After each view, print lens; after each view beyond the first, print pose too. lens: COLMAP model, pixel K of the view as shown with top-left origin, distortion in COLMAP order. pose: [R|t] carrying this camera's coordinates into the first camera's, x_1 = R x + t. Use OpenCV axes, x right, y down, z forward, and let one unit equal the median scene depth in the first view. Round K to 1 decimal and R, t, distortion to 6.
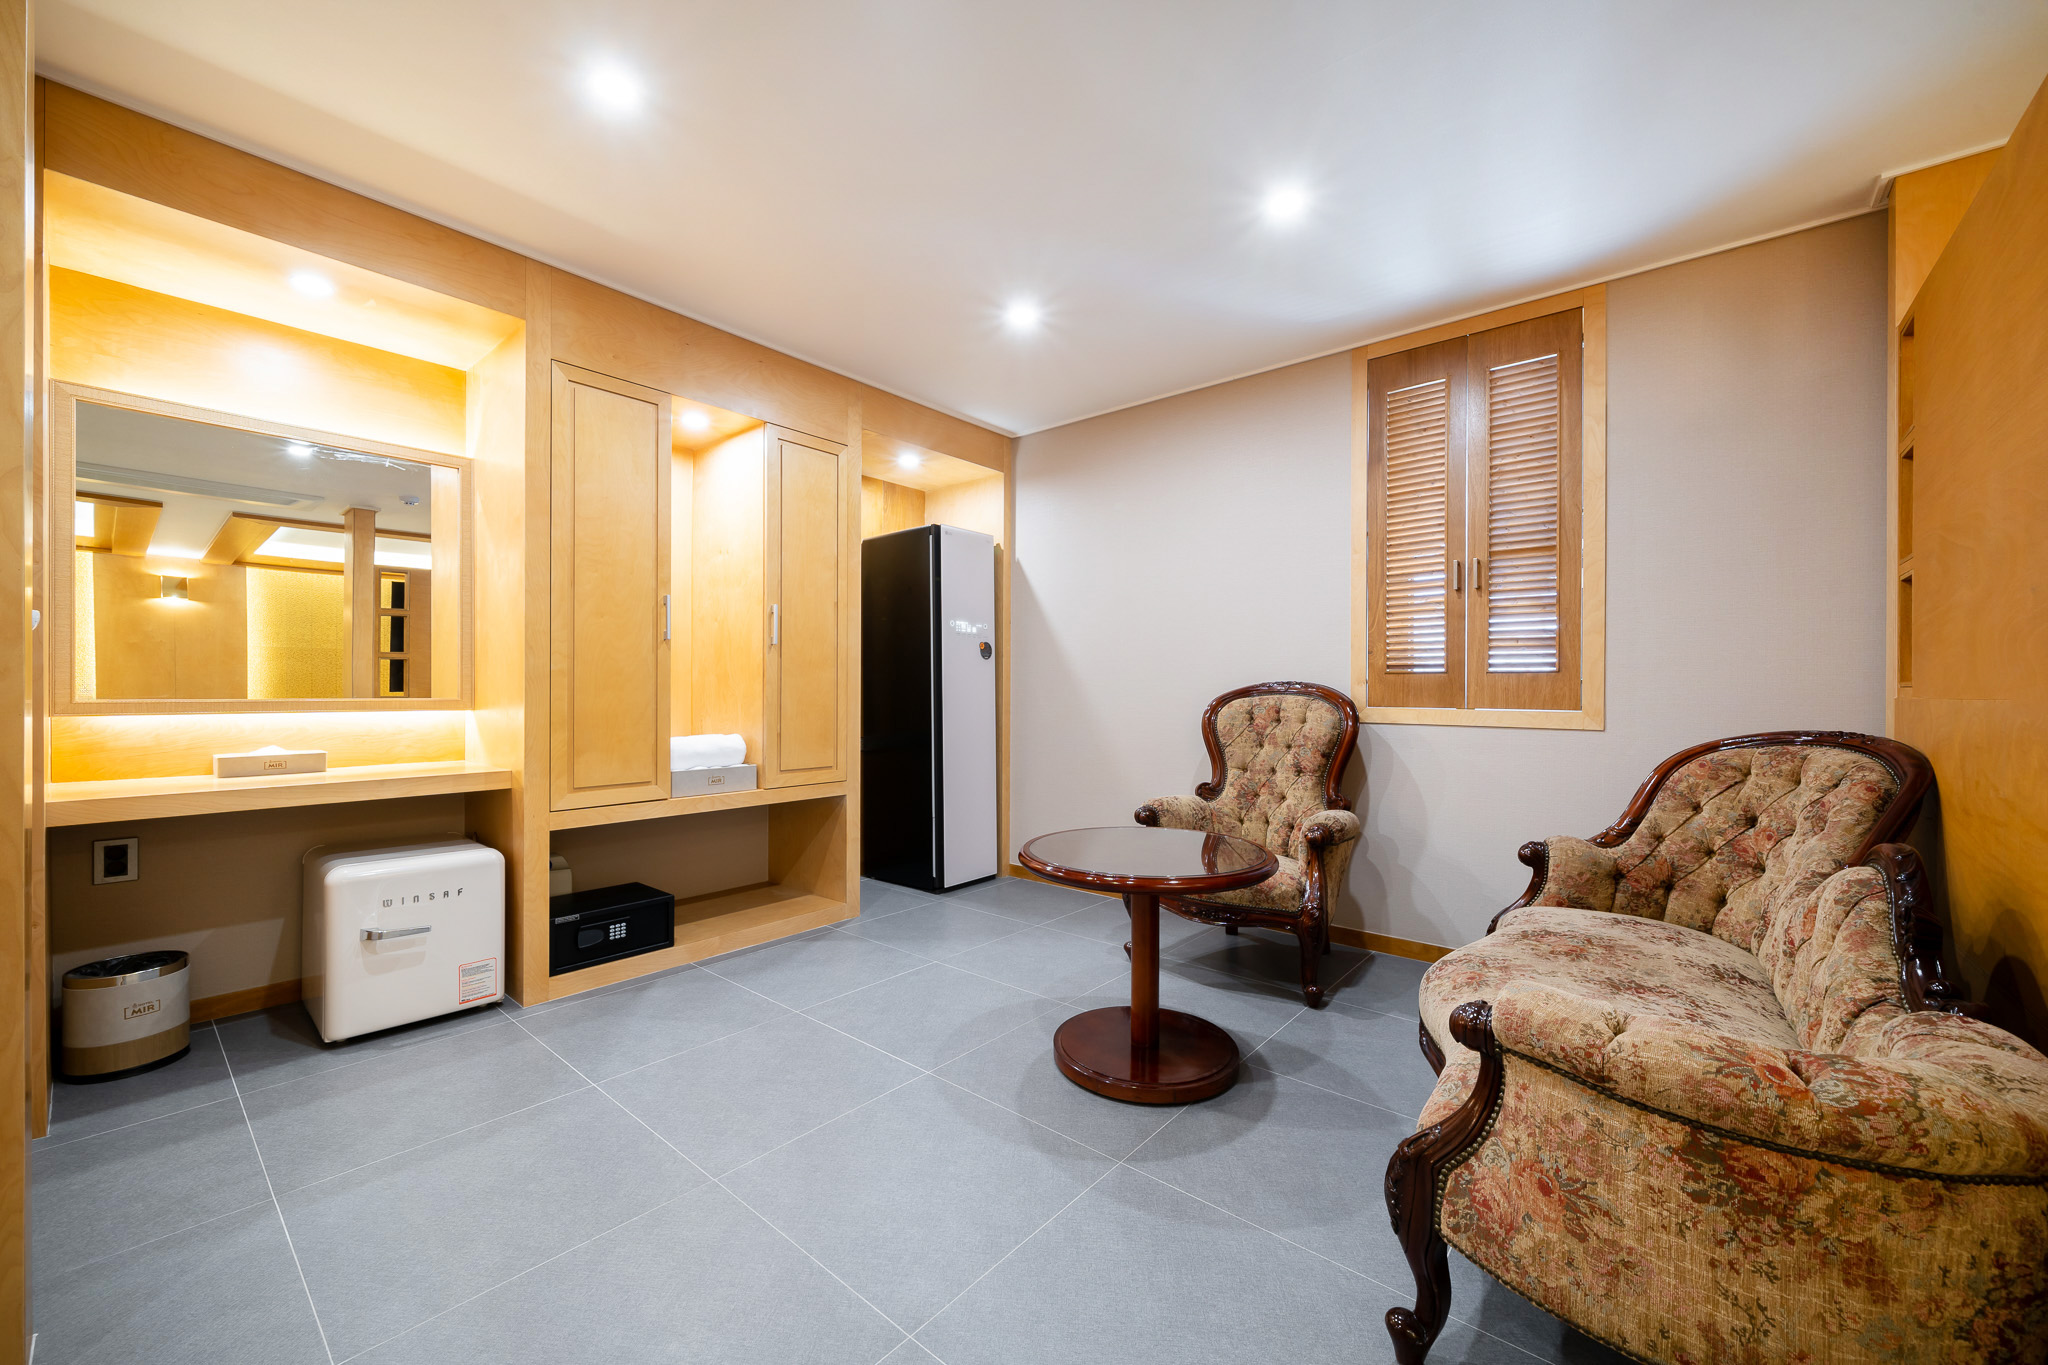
lens RADIAL K [[786.4, 0, 1020.2], [0, 786.4, 692.3], [0, 0, 1]] dist [-0.000686, -0.000180]
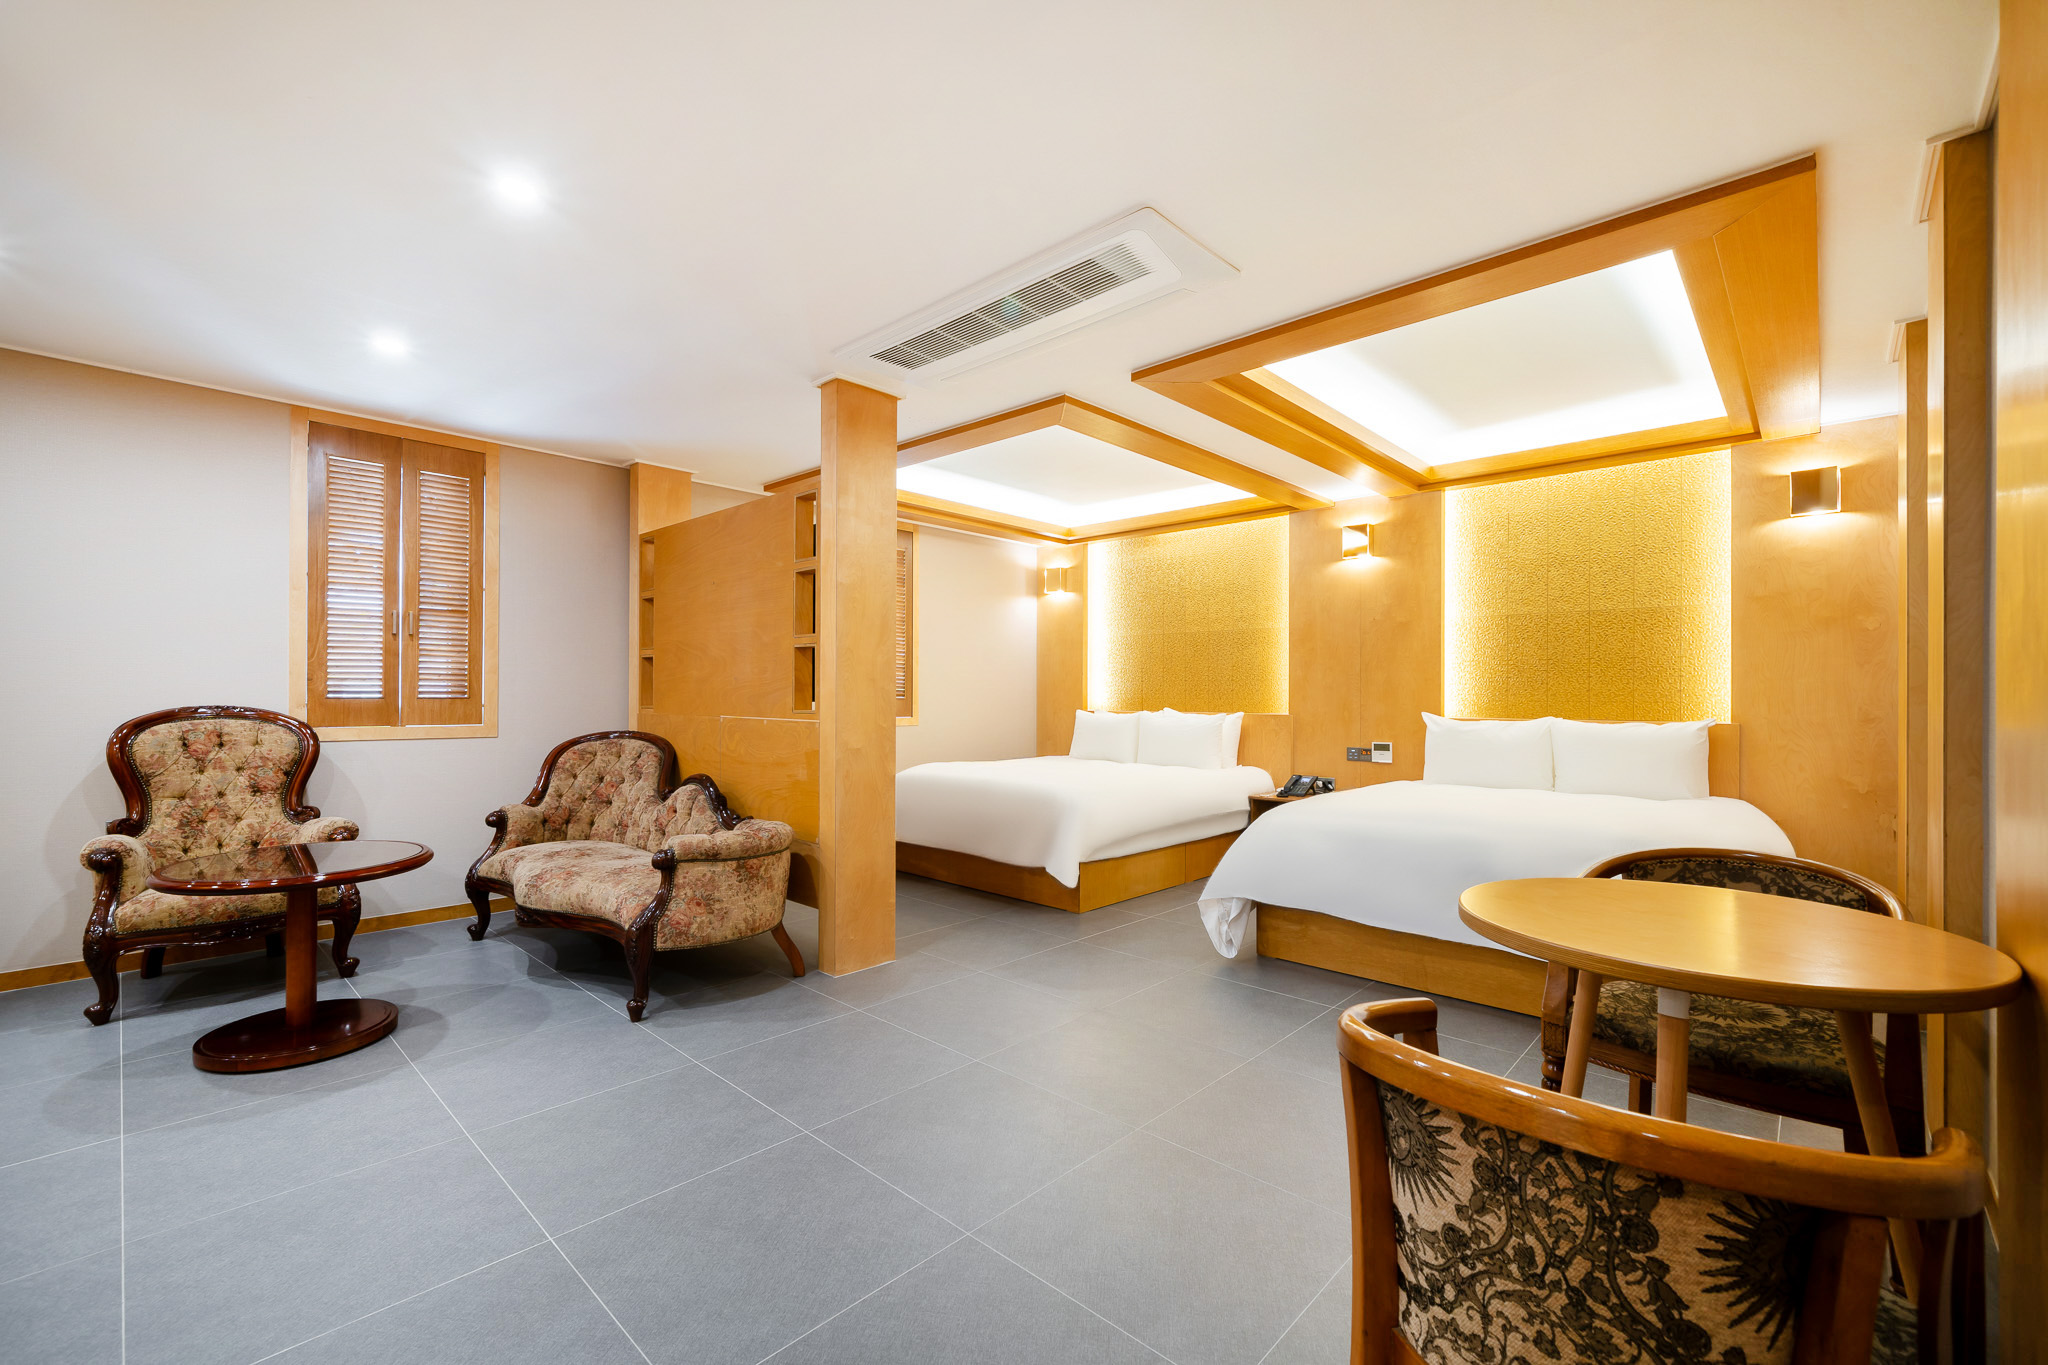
lens RADIAL K [[870.1, 0, 1024.0], [0, 870.1, 682.5], [0, 0, 1]] dist [-0.000321, -0.000042]
pose [[0.045285, 0.008872, 0.998935, -0.863256], [-0.001877, 0.999960, -0.008796, -0.042004], [-0.998972, -0.001477, 0.045300, -0.098313]]
